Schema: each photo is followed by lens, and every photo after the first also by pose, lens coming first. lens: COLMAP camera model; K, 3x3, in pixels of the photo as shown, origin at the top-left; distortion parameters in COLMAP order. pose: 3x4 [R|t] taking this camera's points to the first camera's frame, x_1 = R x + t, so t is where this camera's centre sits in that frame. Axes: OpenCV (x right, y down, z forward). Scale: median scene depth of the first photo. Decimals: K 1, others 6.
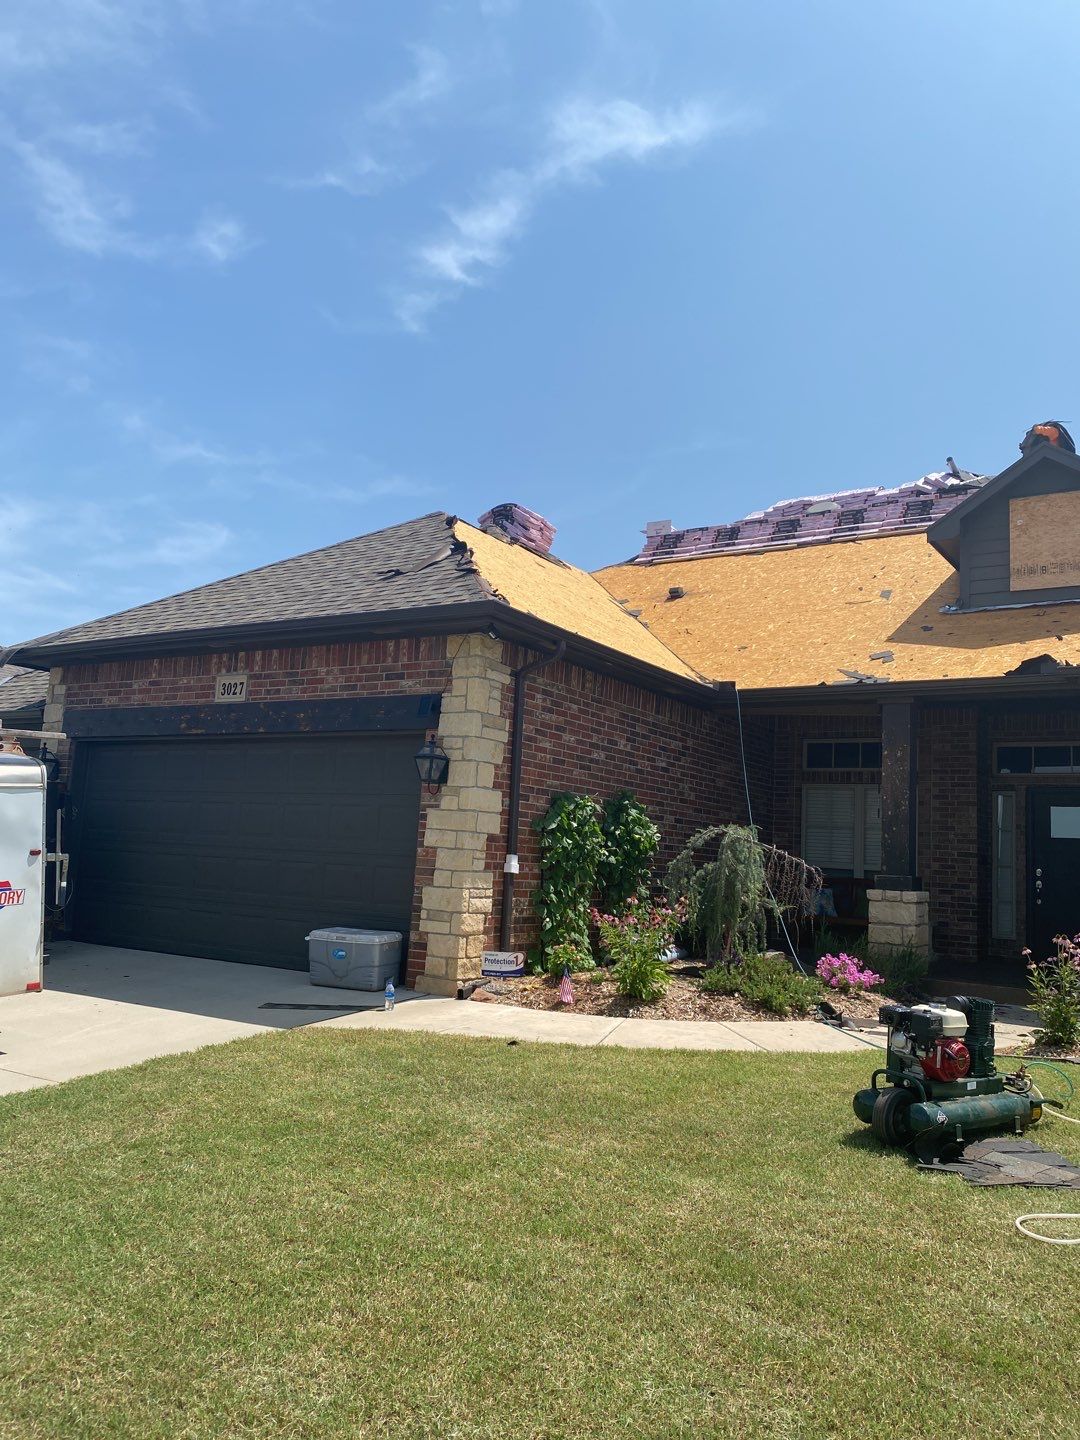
lens RADIAL K [[1104.5, 0, 542.7], [0, 1104.5, 709.7], [0, 0, 1]] dist [0.128576, -0.273669]
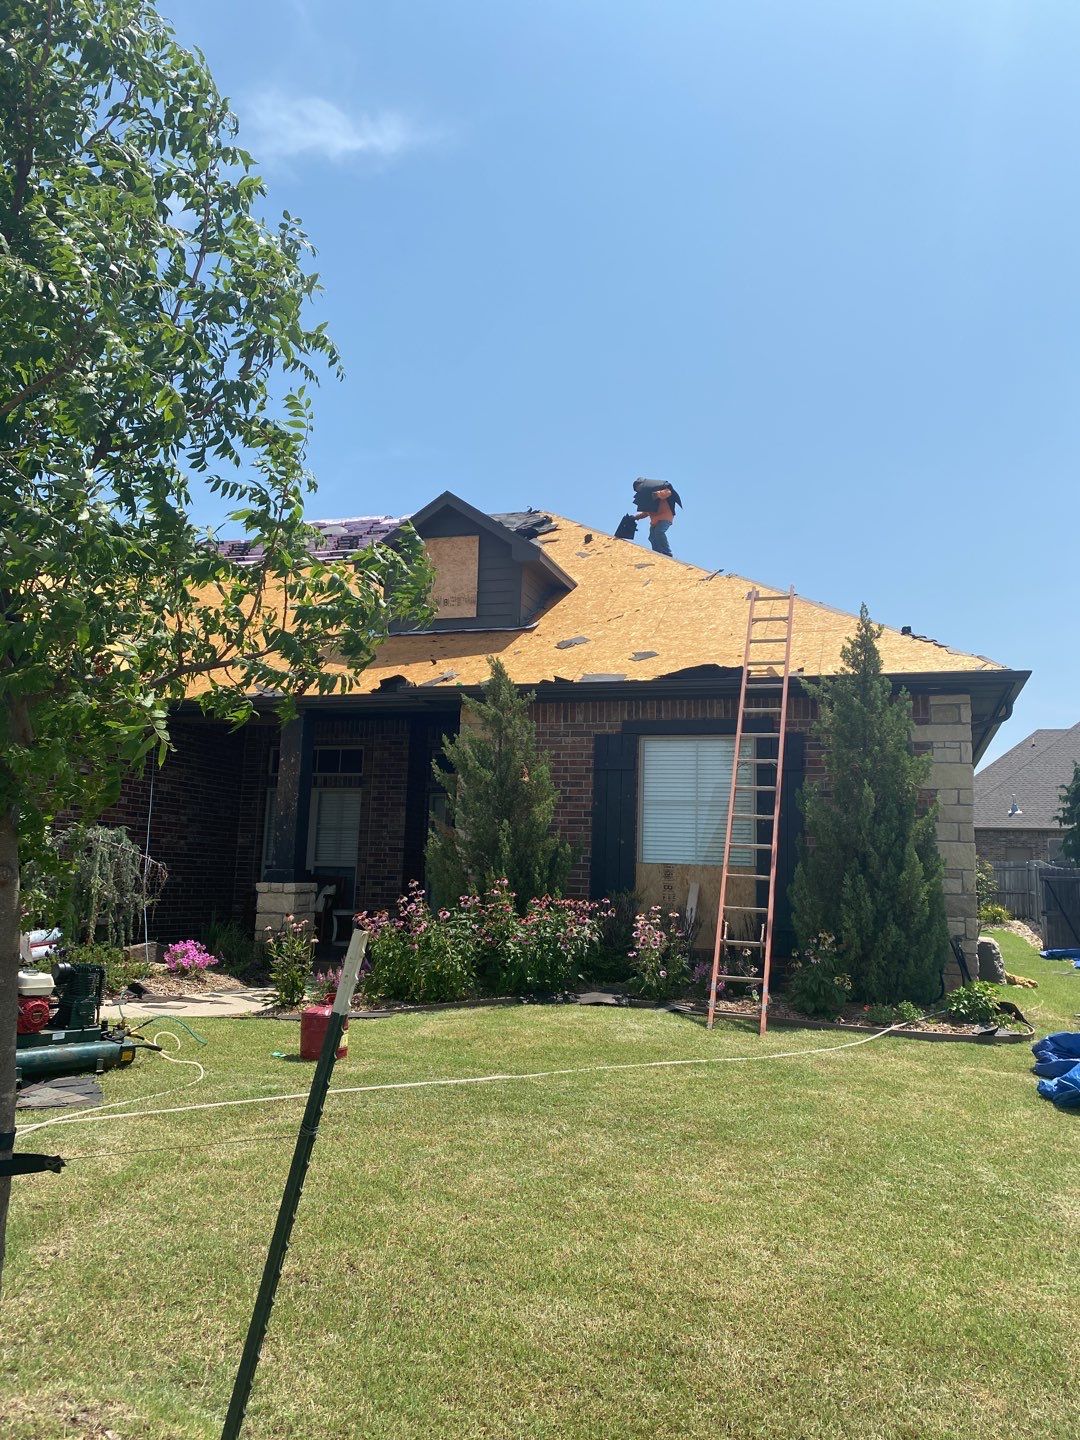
lens RADIAL K [[1104.5, 0, 561.2], [0, 1104.5, 708.7], [0, 0, 1]] dist [0.136653, -0.322991]
pose [[0.960243, 0.018449, 0.278557, 0.280944], [-0.016832, 0.999825, -0.008197, -0.008044], [-0.278659, 0.003182, 0.960385, -0.153629]]
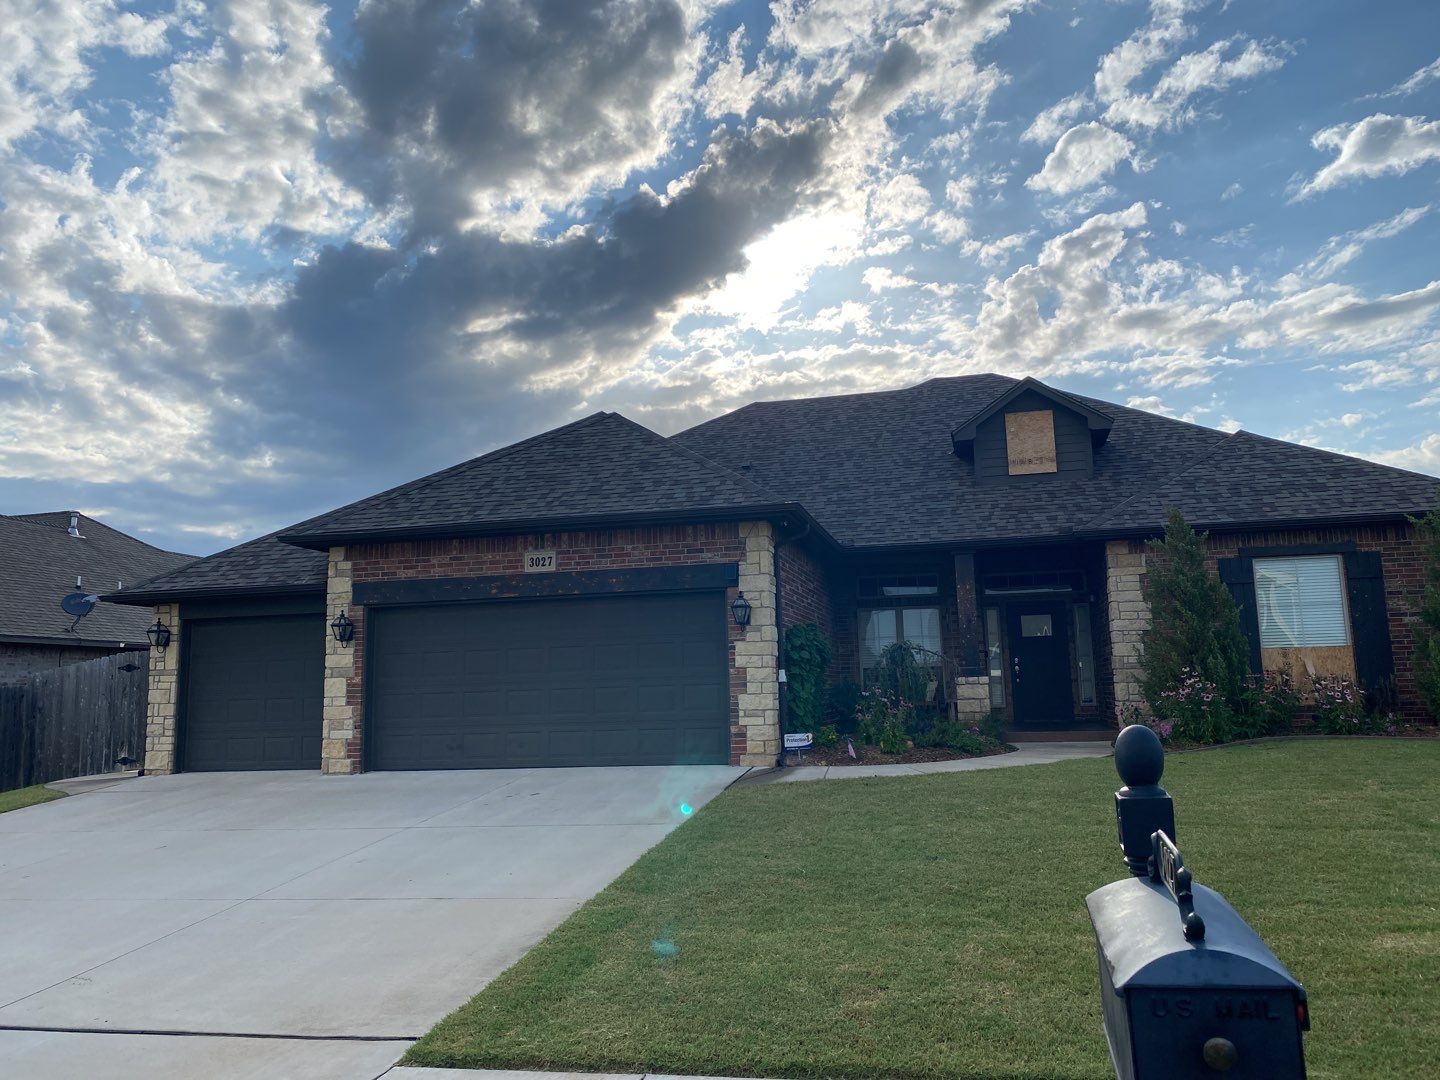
lens RADIAL K [[1157.0, 0, 743.6], [0, 1157.0, 512.9], [0, 0, 1]] dist [0.076077, -0.001551]
pose [[0.929920, -0.023237, 0.367028, -0.572347], [0.029190, 0.999517, -0.010676, -0.056444], [-0.366602, 0.020641, 0.930149, -0.377221]]
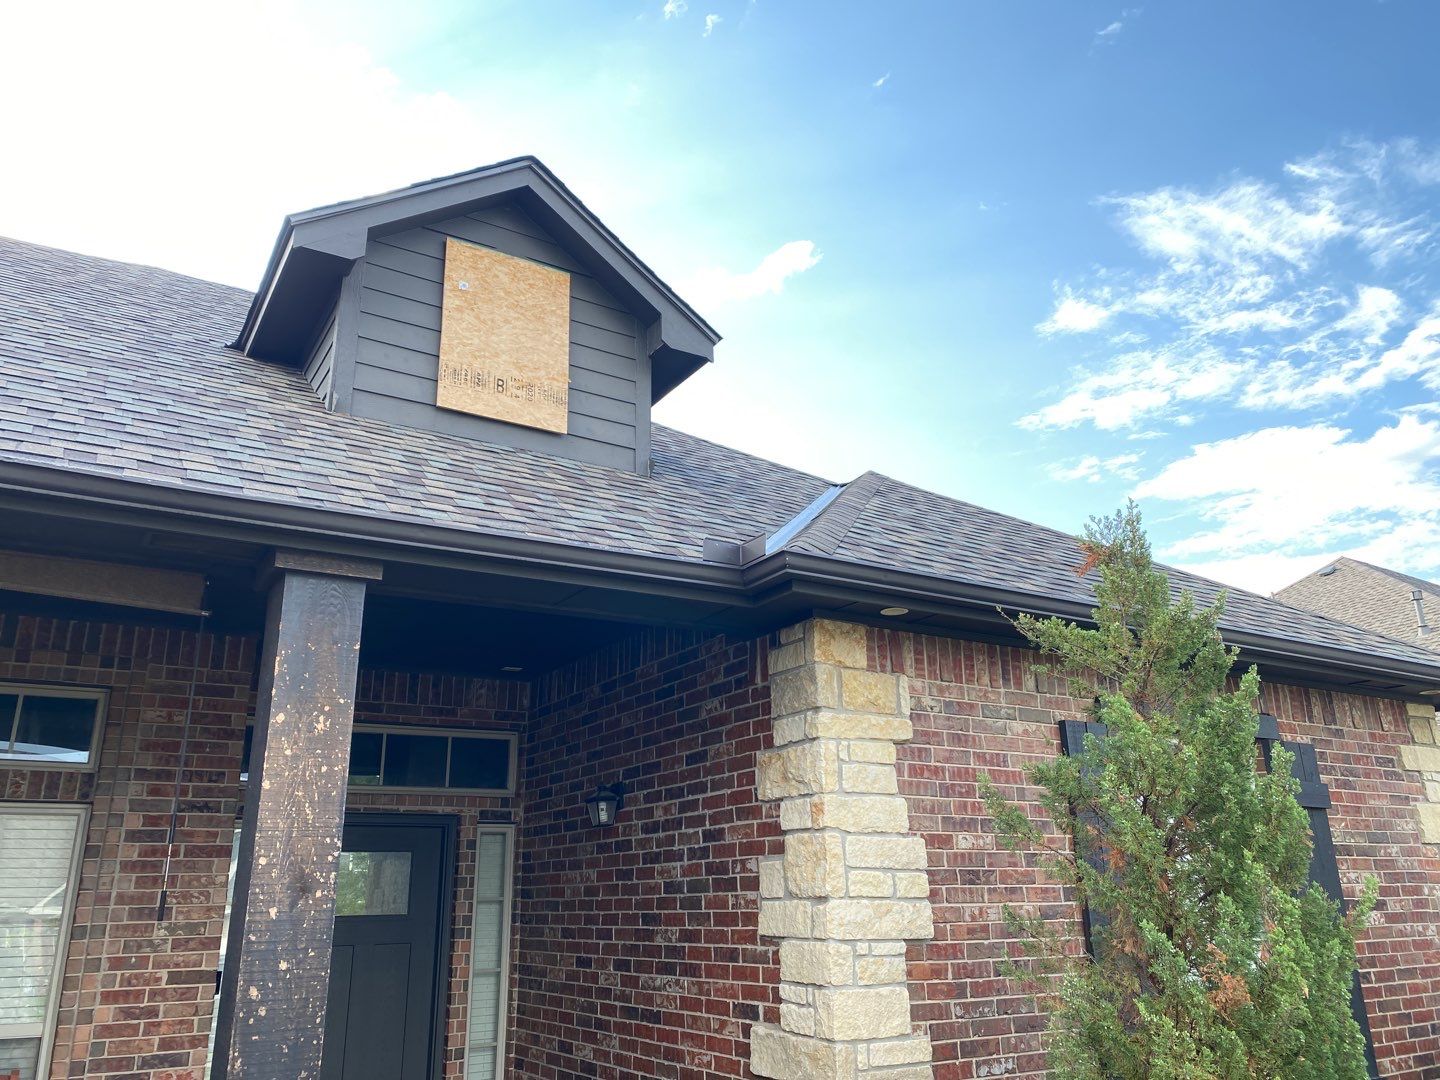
lens RADIAL K [[1096.4, 0, 704.6], [0, 1096.4, 518.4], [0, 0, 1]] dist [0.036490, -0.033977]
pose [[0.432246, 0.237376, 0.869952, 0.069691], [-0.088030, 0.971231, -0.221273, 0.044979], [-0.897449, 0.019063, 0.440707, 0.794858]]
